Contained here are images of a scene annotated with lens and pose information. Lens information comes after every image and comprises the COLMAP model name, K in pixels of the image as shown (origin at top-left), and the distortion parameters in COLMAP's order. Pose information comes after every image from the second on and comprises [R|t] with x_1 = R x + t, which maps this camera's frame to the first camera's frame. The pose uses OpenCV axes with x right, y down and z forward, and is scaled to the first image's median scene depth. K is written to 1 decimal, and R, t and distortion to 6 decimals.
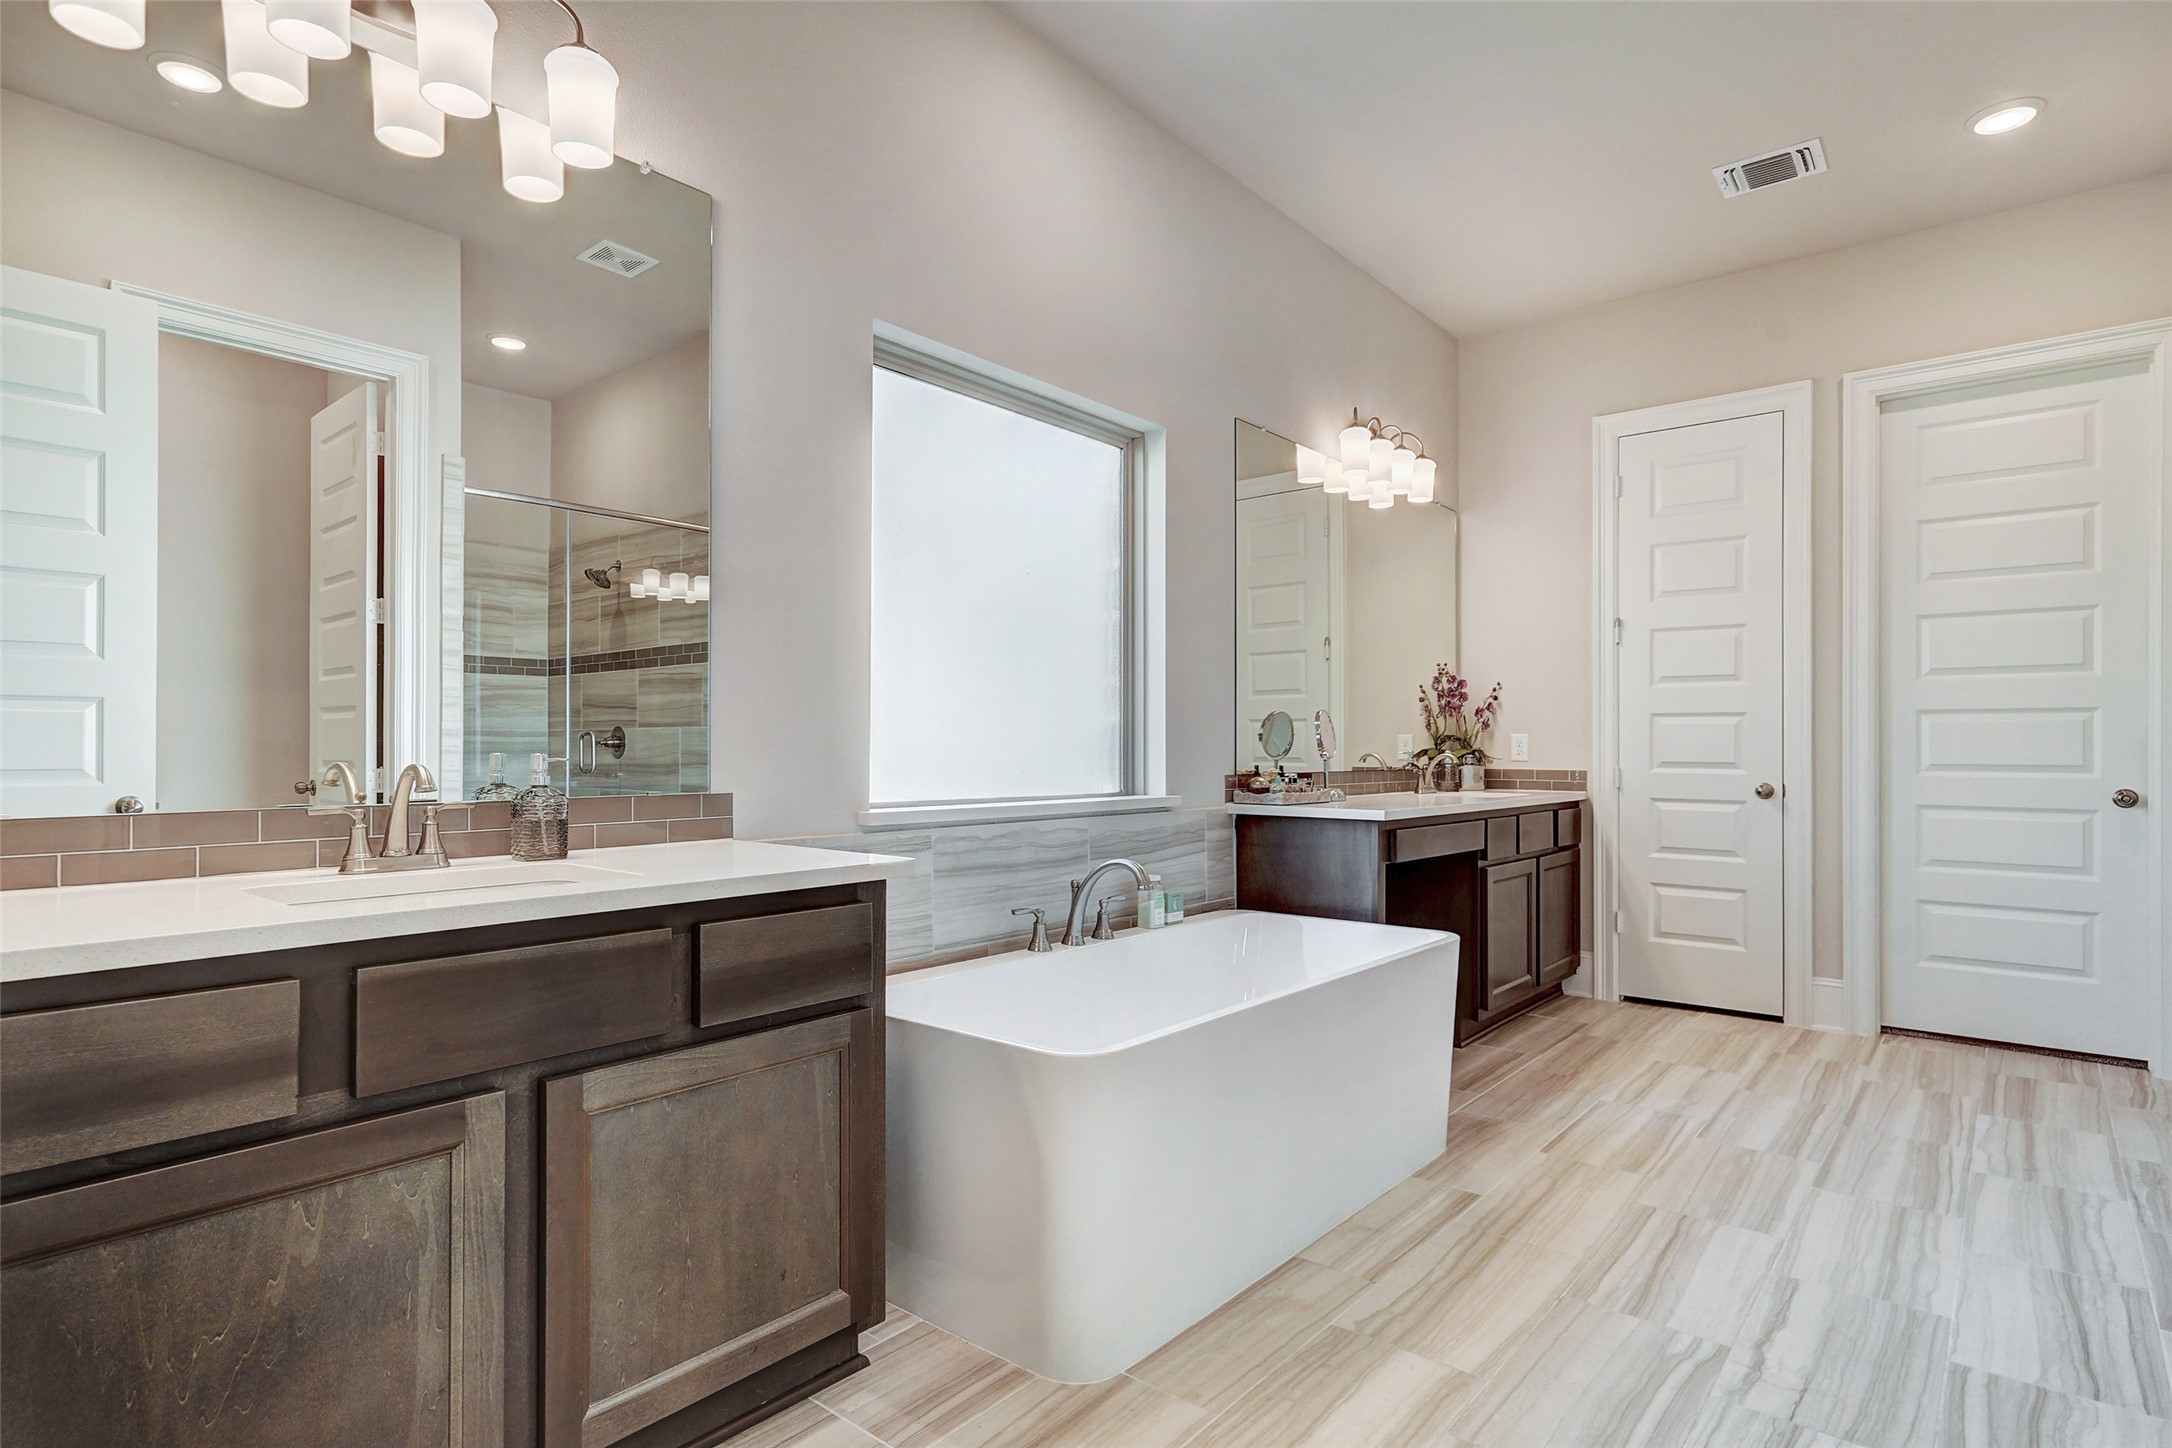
lens RADIAL K [[1129.4, 0, 1079.5], [0, 1129.4, 741.9], [0, 0, 1]] dist [0.004456, 0.000341]
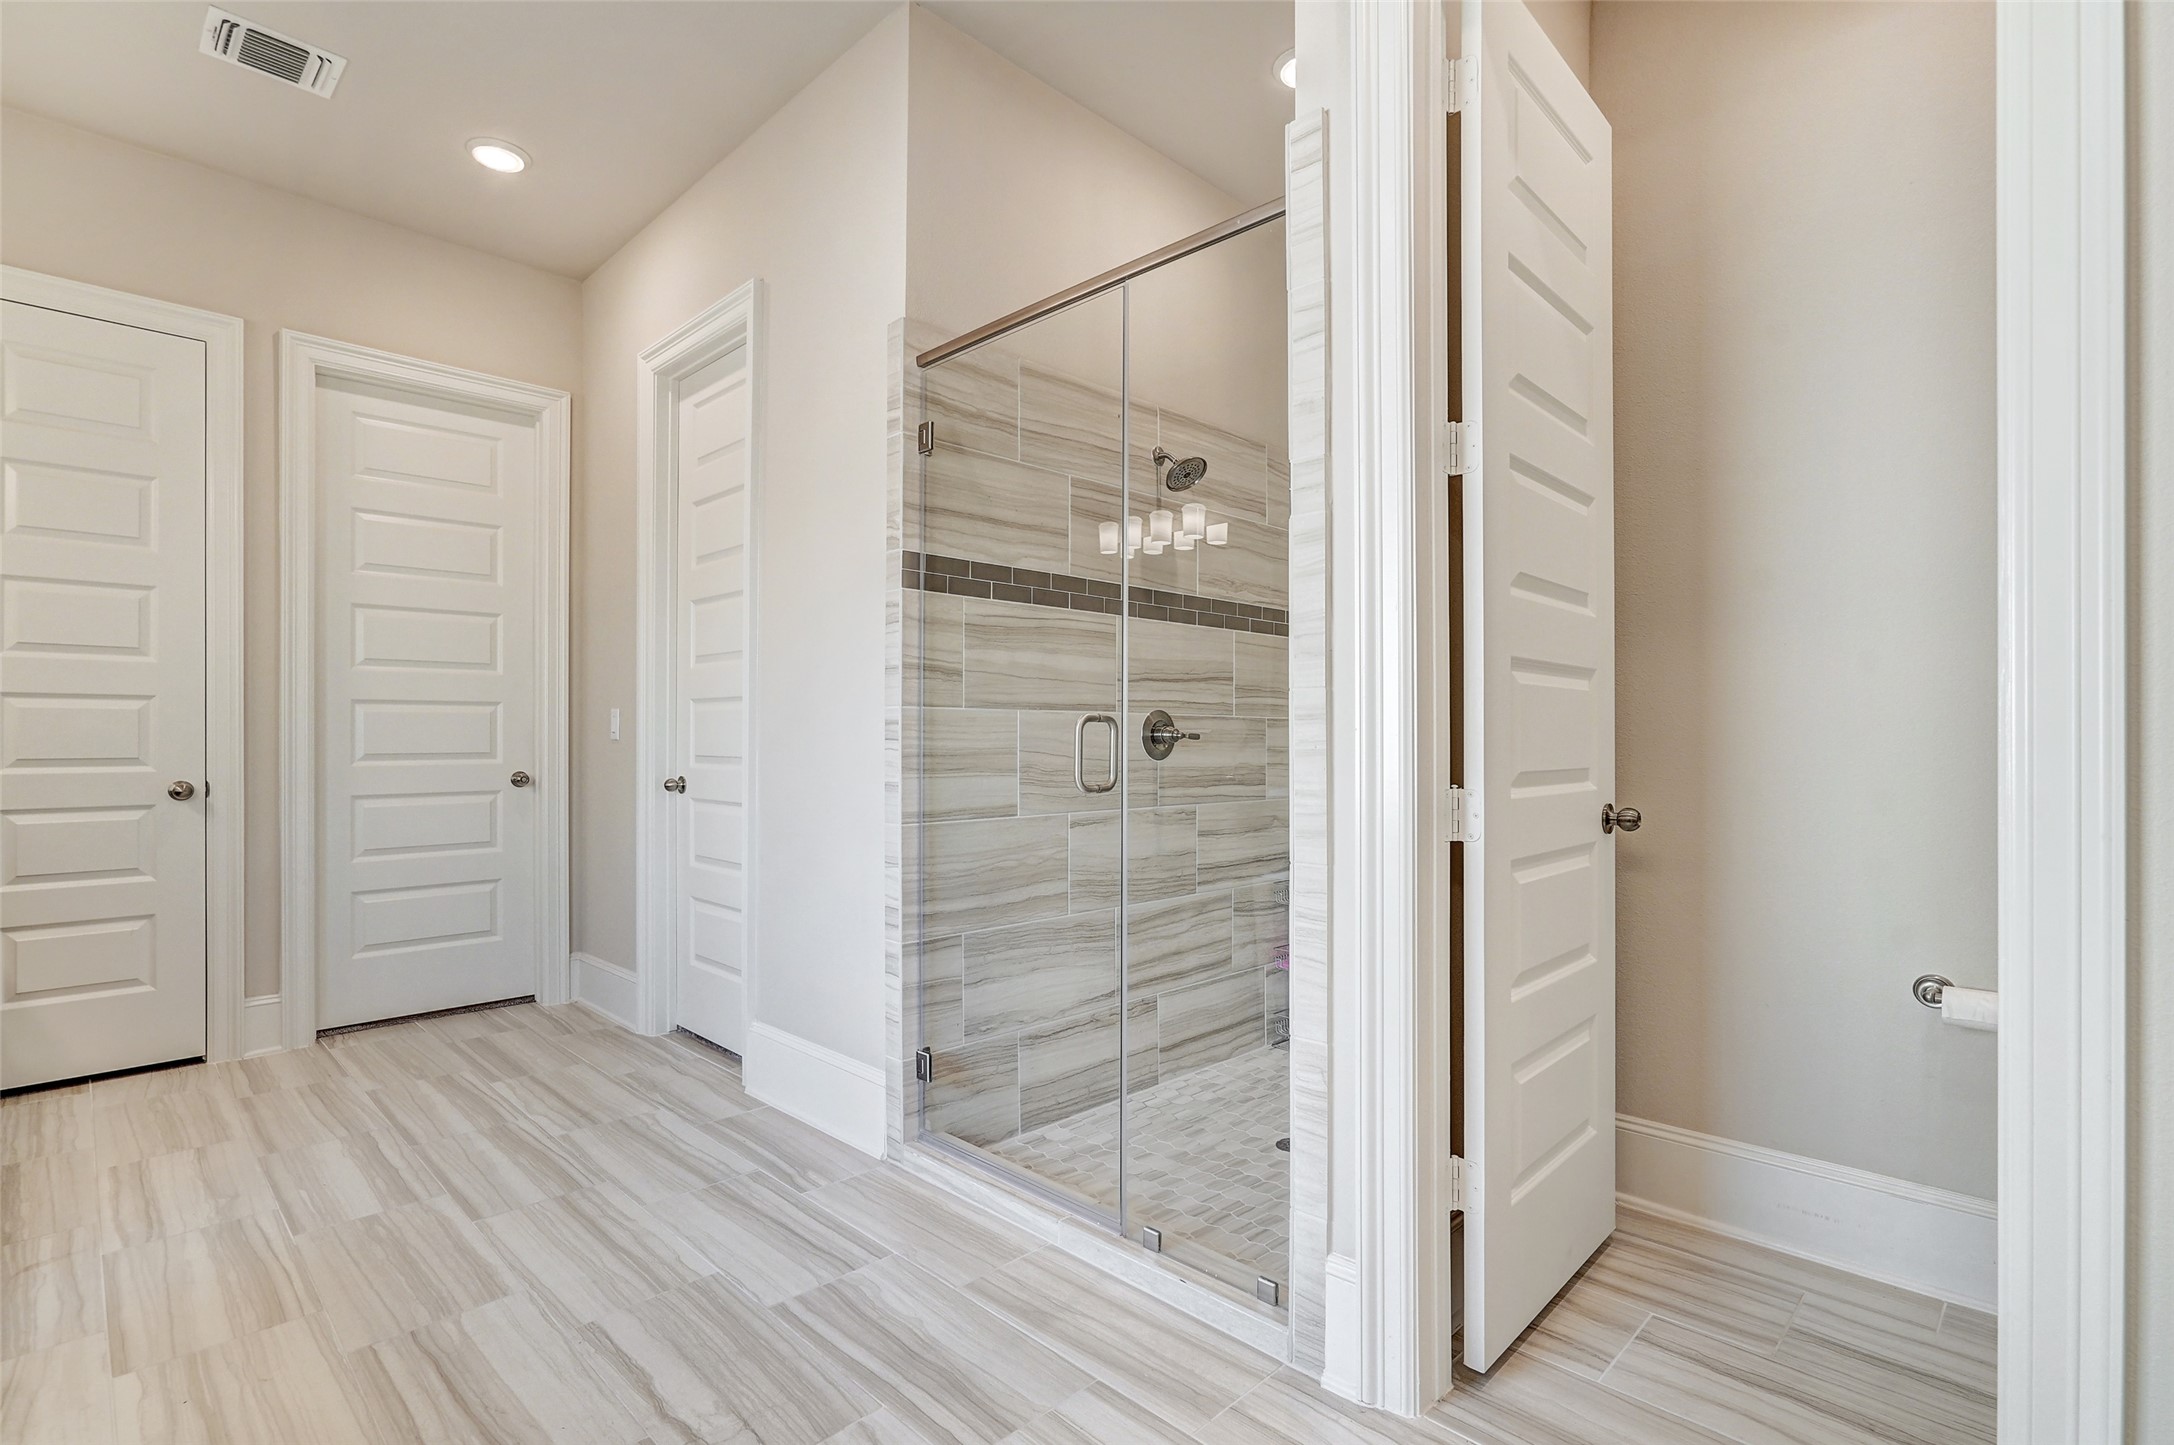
lens RADIAL K [[1017.5, 0, 1067.3], [0, 1017.5, 731.2], [0, 0, 1]] dist [0.004105, 0.000614]
pose [[0.101430, 0.000076, 0.994843, -0.101296], [-0.001146, 0.999999, 0.000040, -0.001693], [-0.994842, -0.001144, 0.101430, 0.373418]]
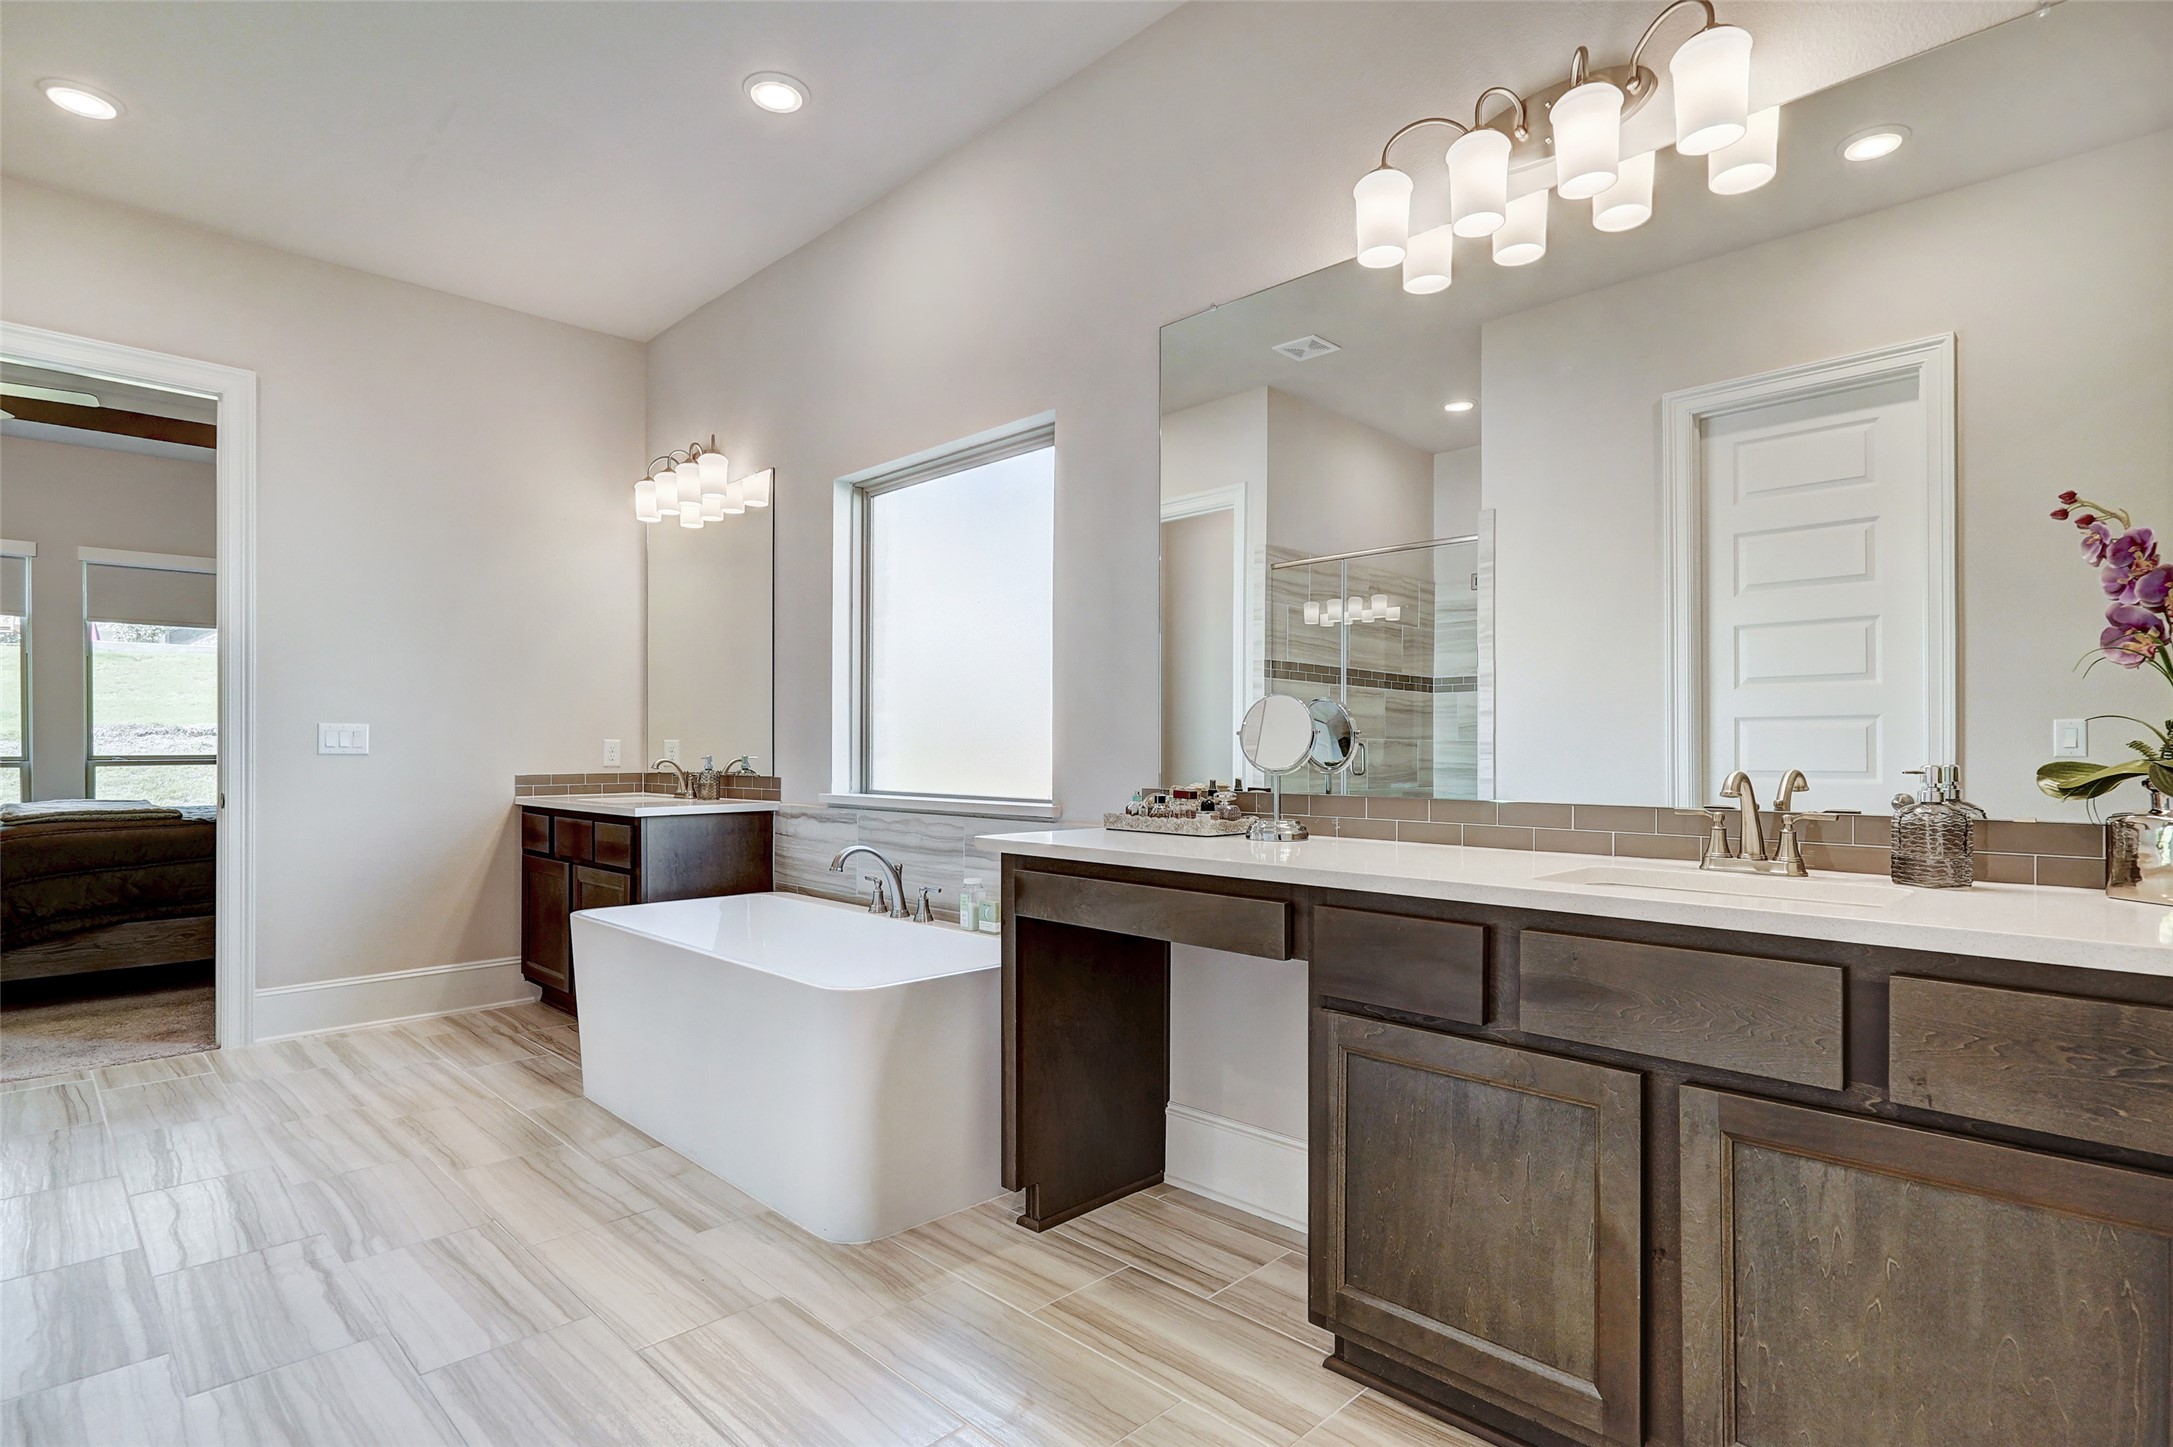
lens RADIAL K [[1108.1, 0, 1095.7], [0, 1108.1, 723.9], [0, 0, 1]] dist [0.002062, 0.002718]
pose [[-0.095727, -0.023325, -0.995134, 1.030403], [0.005325, 0.999699, -0.023944, 0.001682], [0.995393, -0.007591, -0.095574, 1.170538]]
